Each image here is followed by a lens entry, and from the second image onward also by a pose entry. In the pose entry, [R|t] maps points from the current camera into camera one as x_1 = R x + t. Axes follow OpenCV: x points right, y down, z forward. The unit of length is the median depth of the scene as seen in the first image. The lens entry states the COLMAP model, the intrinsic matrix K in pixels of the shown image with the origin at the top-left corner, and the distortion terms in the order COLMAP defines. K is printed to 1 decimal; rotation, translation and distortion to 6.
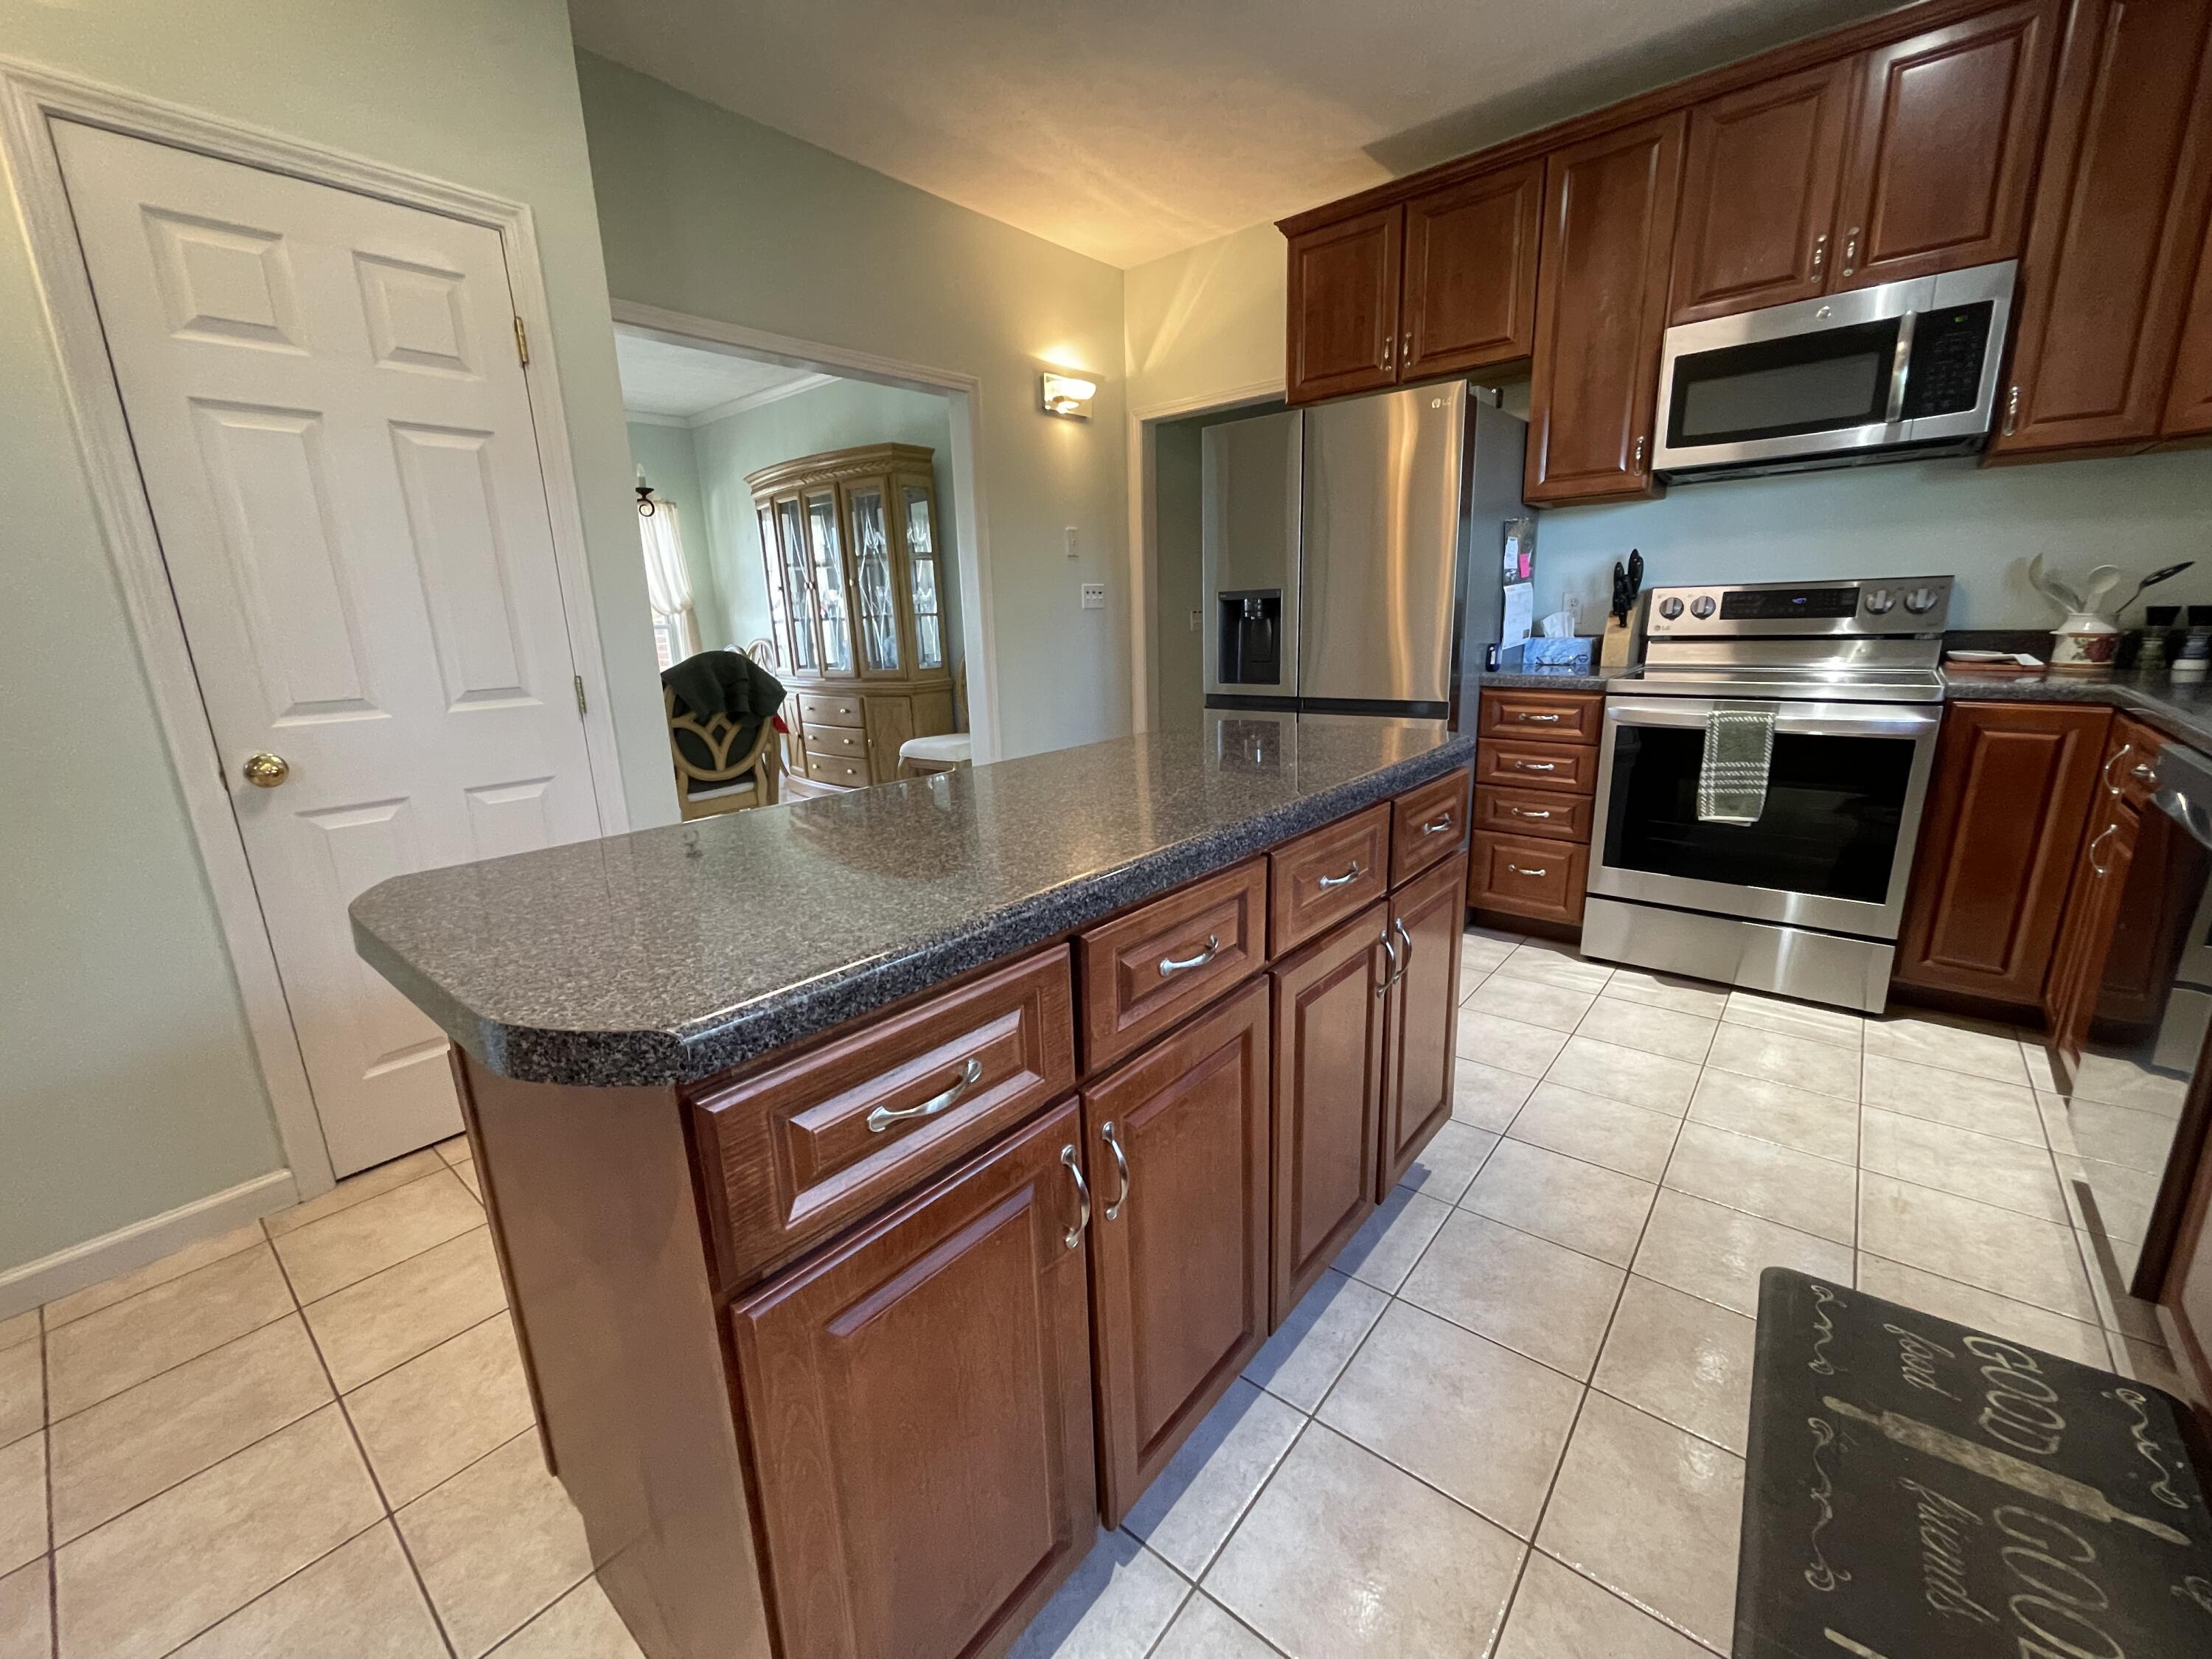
lens RADIAL K [[894.2, 0, 1101.7], [0, 894.2, 838.1], [0, 0, 1]] dist [-0.000471, 0.000368]
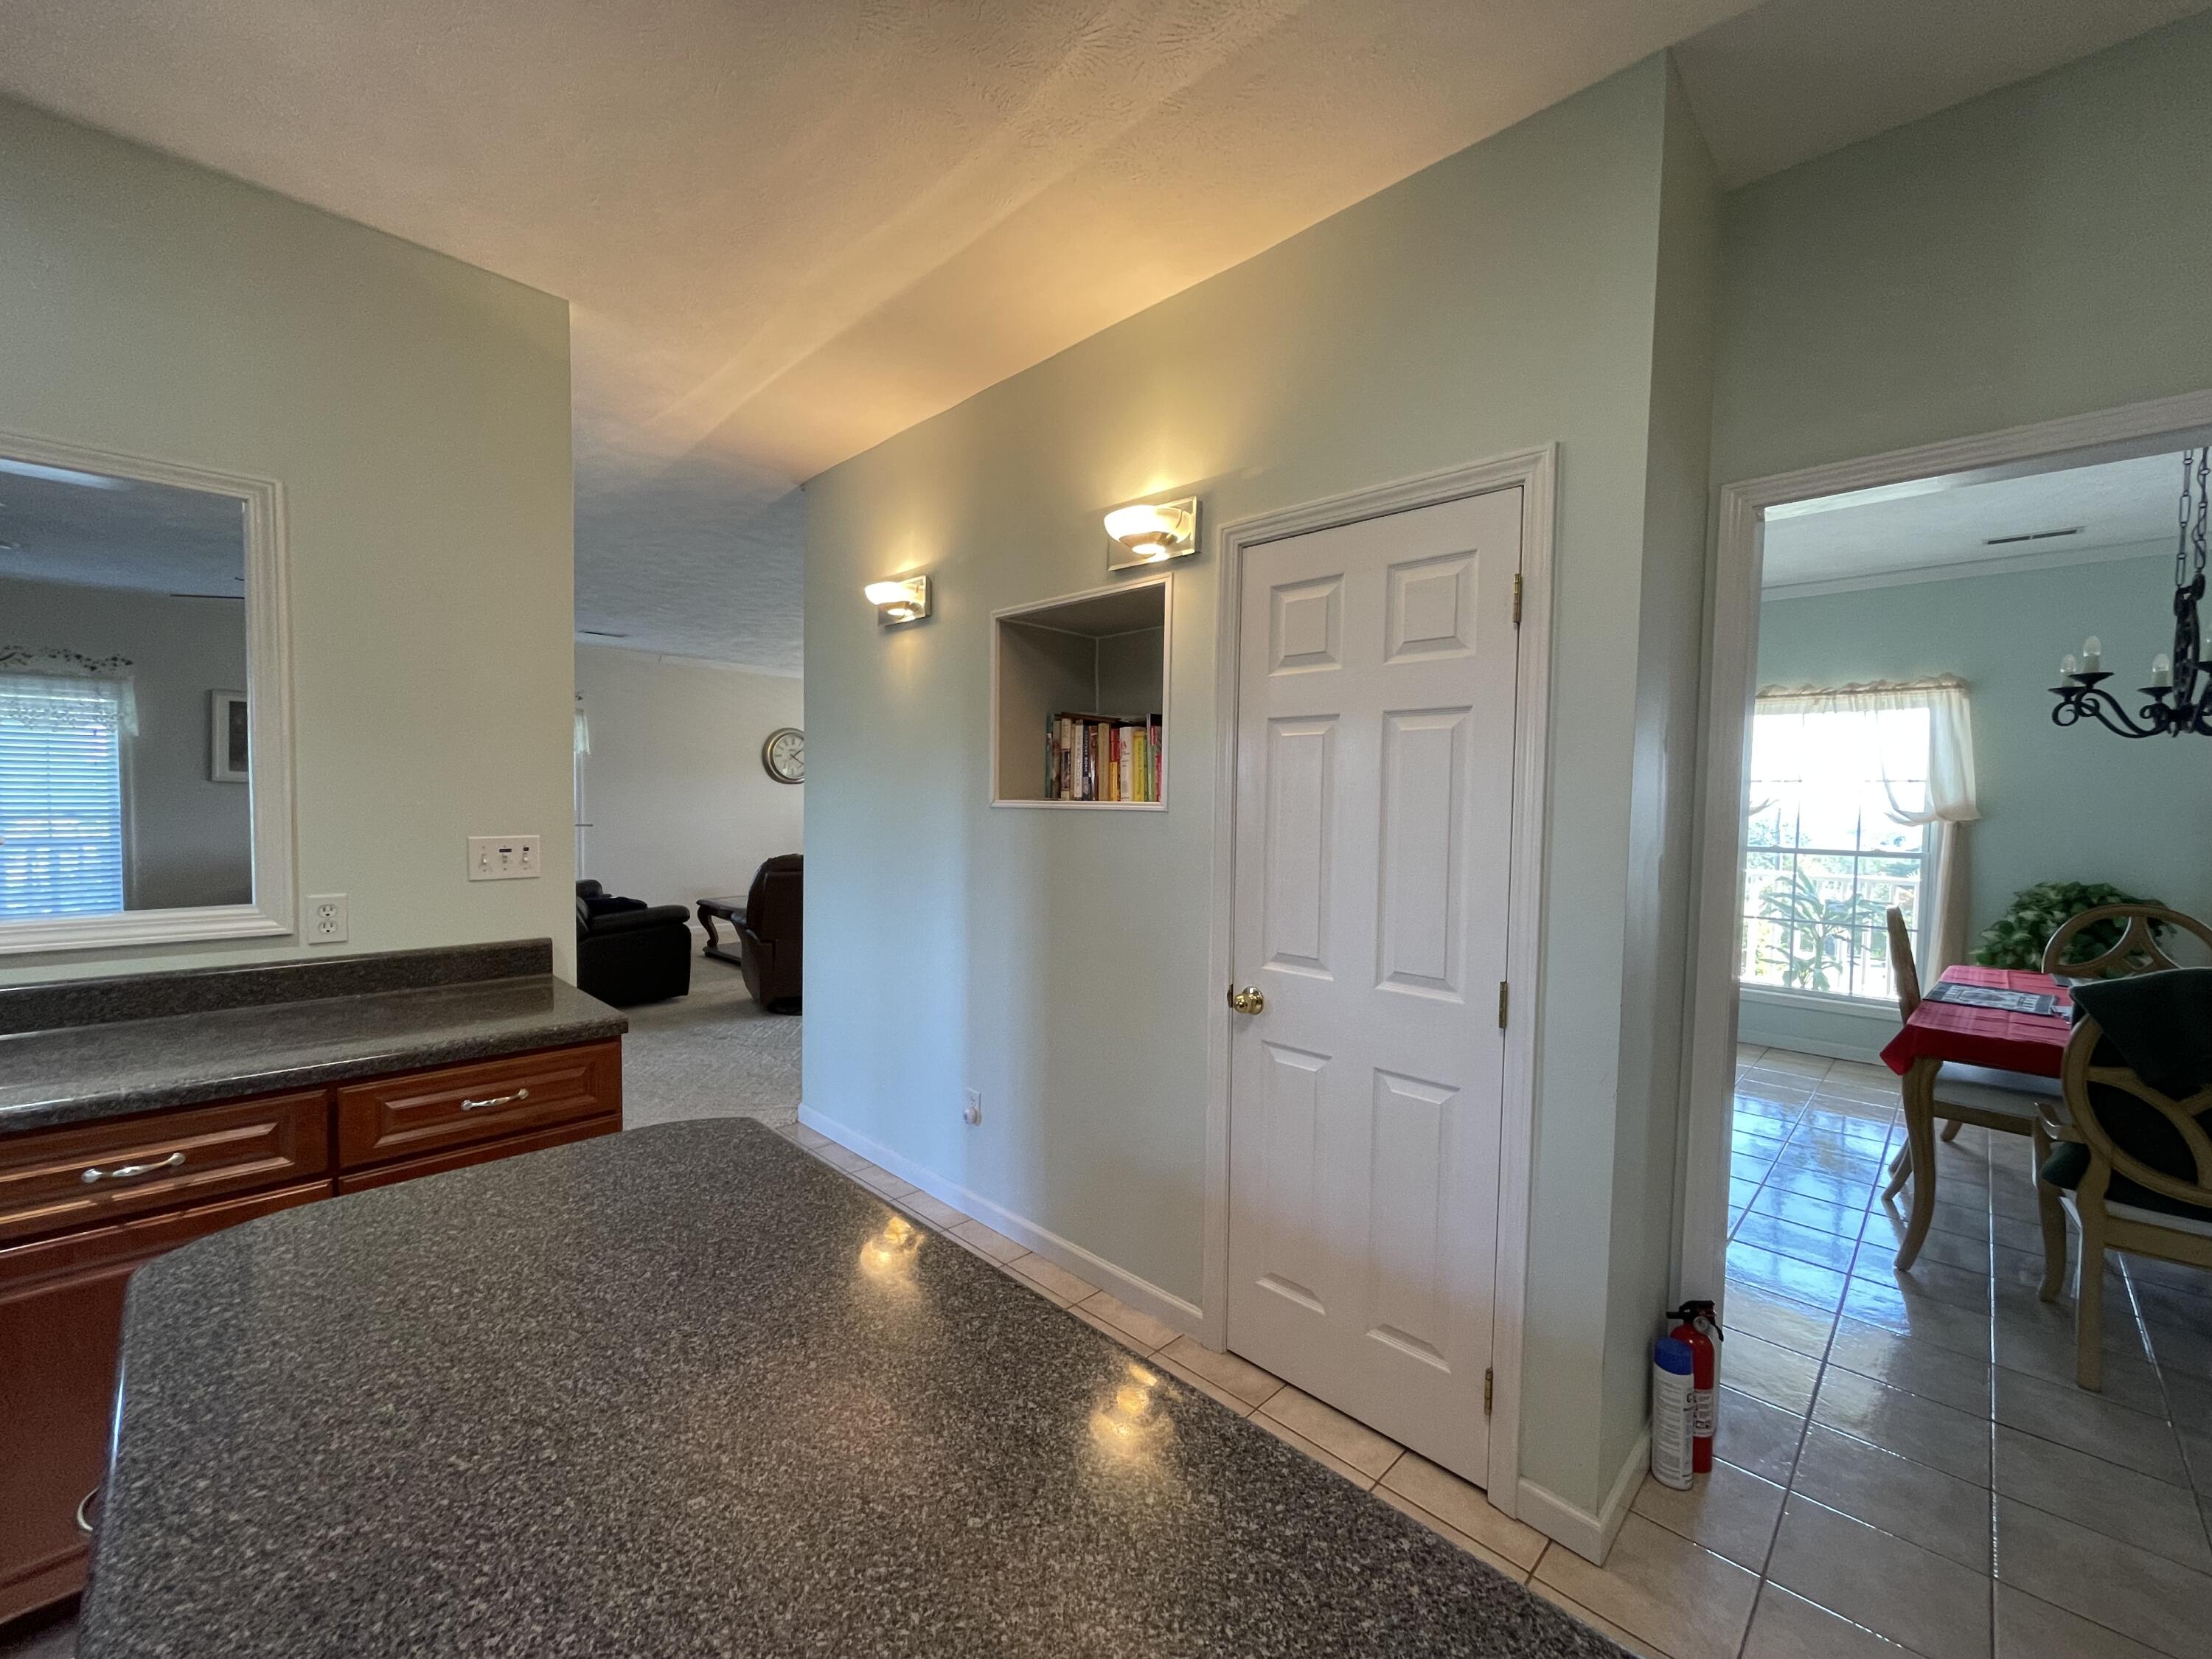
lens RADIAL K [[894.2, 0, 1102.5], [0, 894.2, 832.6], [0, 0, 1]] dist [-0.000471, 0.000368]
pose [[-0.082256, 0.070308, -0.994128, 0.252470], [-0.255191, 0.962767, 0.089205, -0.313345], [0.963386, 0.261030, -0.061251, 0.721986]]
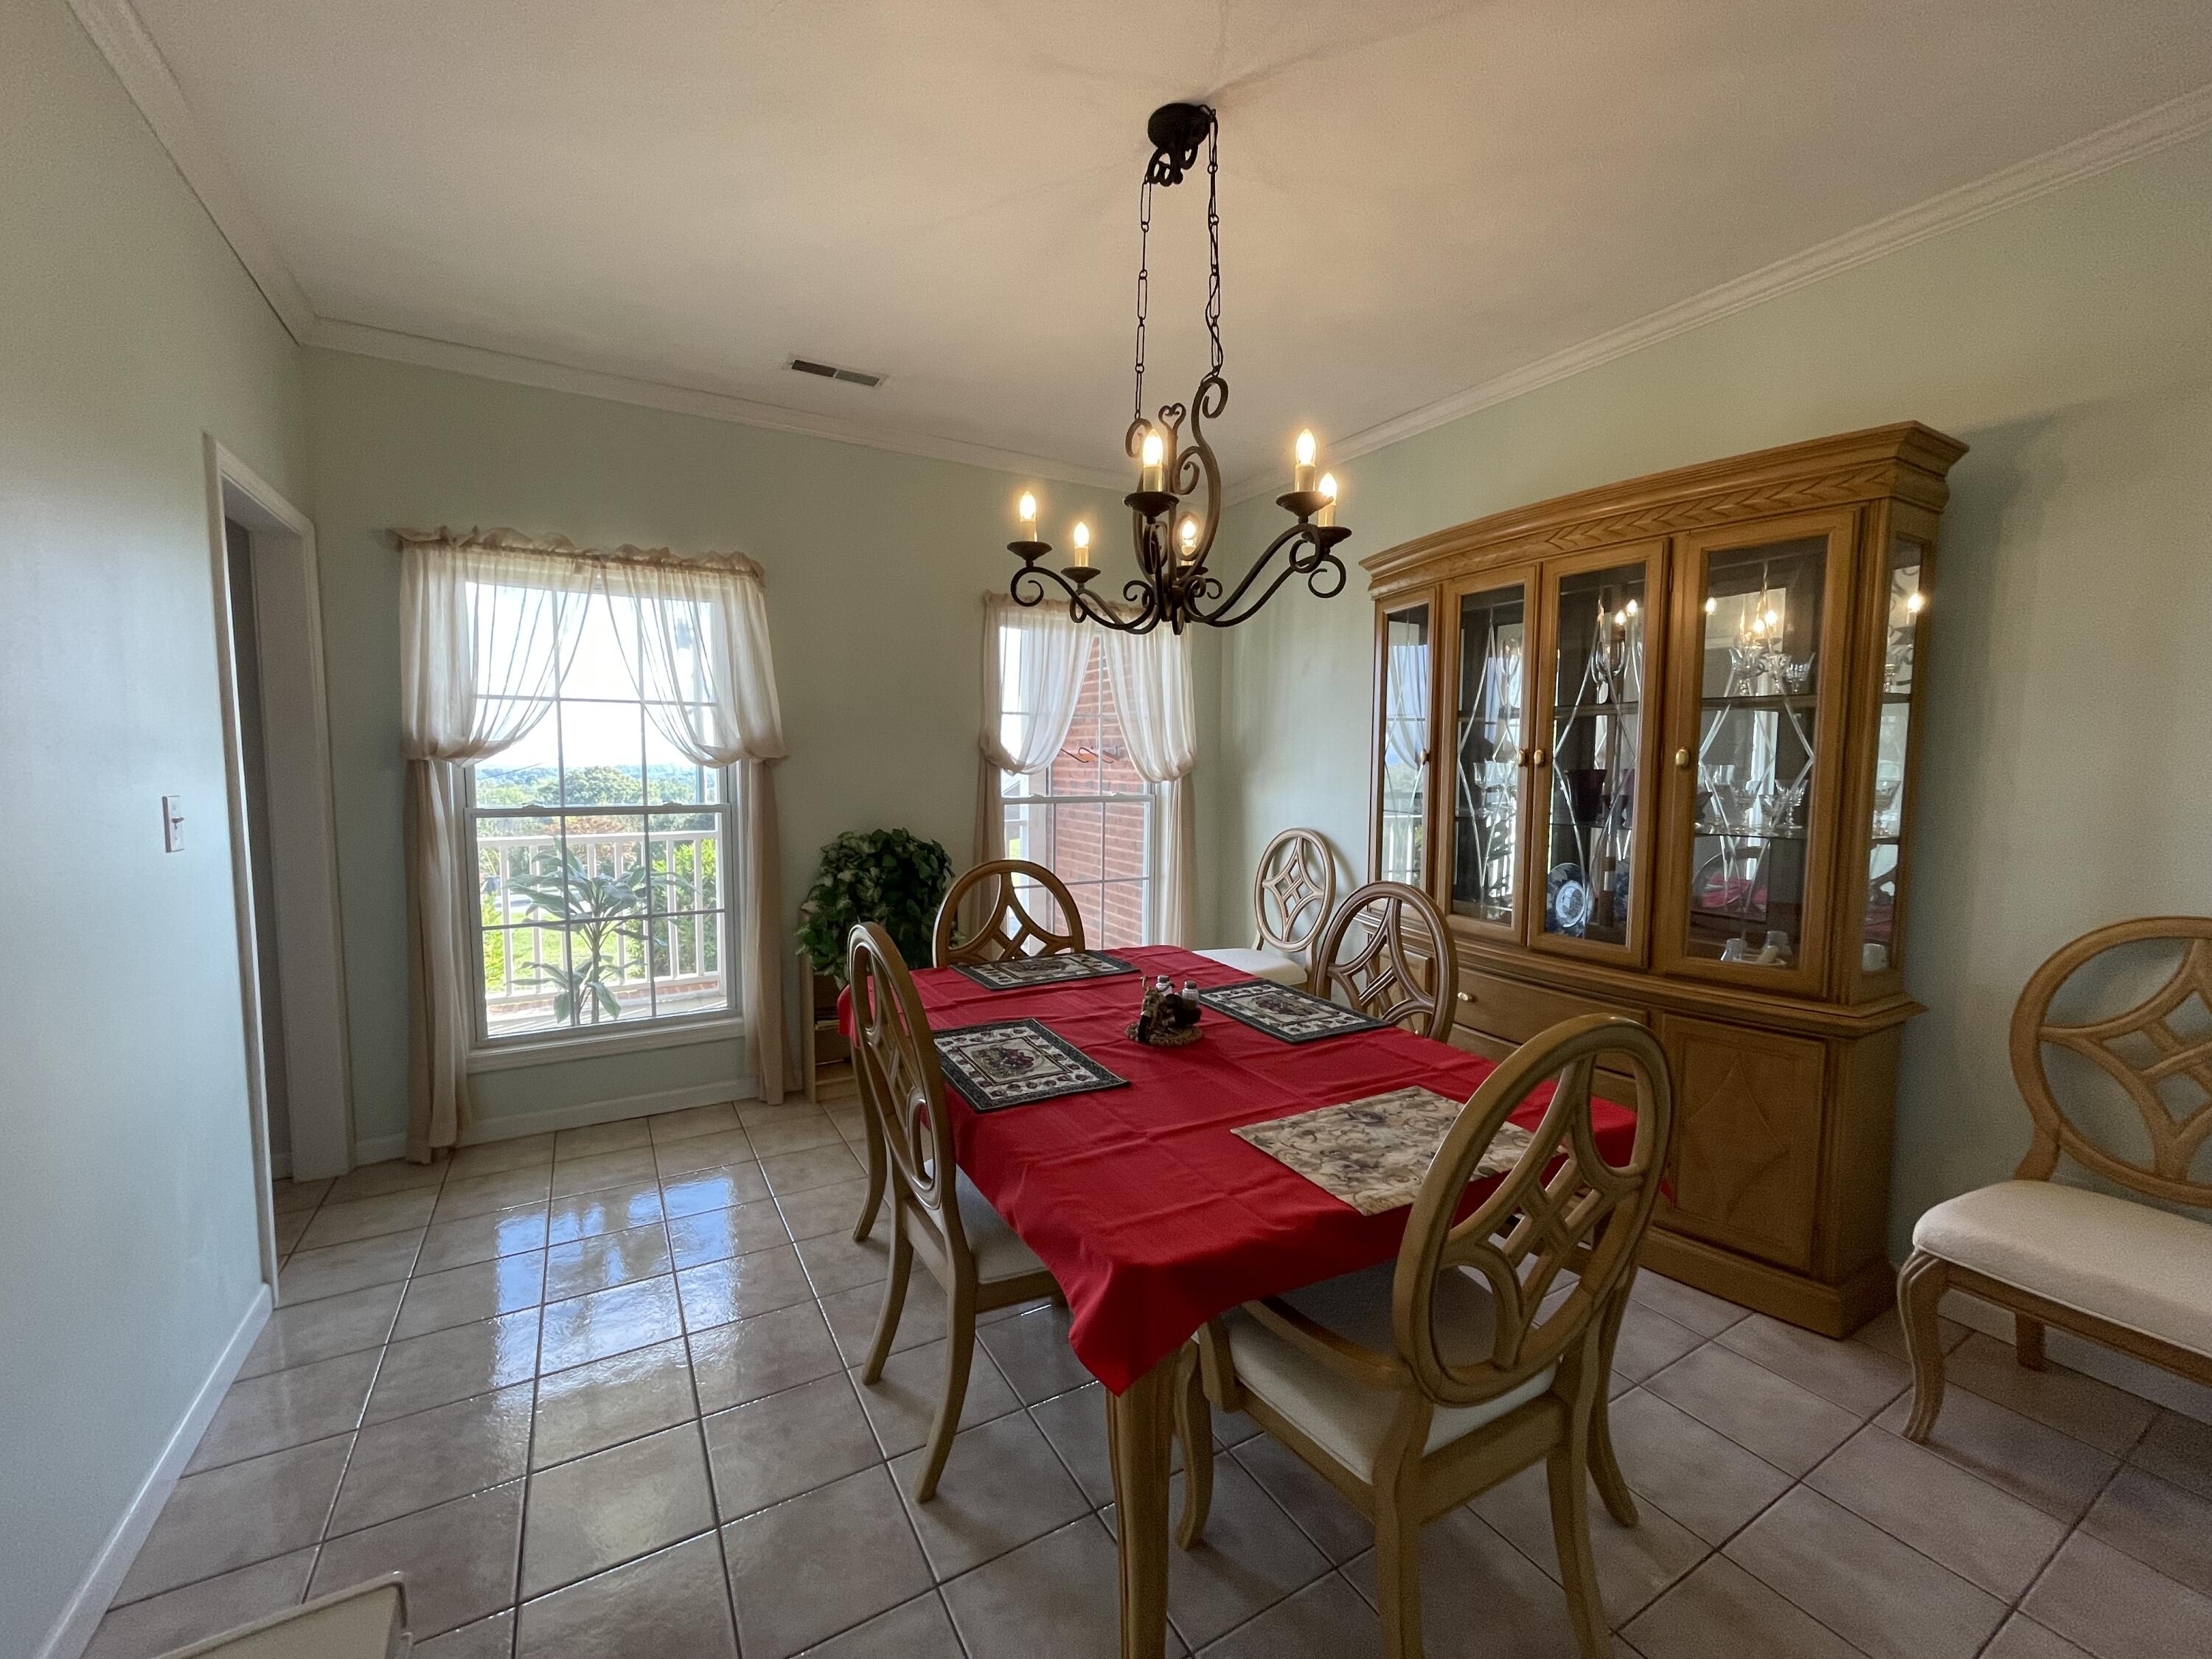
lens RADIAL K [[894.2, 0, 1102.5], [0, 894.2, 828.4], [0, 0, 1]] dist [-0.000471, 0.000368]
pose [[0.938638, 0.068441, -0.338046, -1.014830], [-0.122992, 0.982099, -0.142671, -0.402977], [0.322231, 0.175493, 0.930252, 1.330083]]
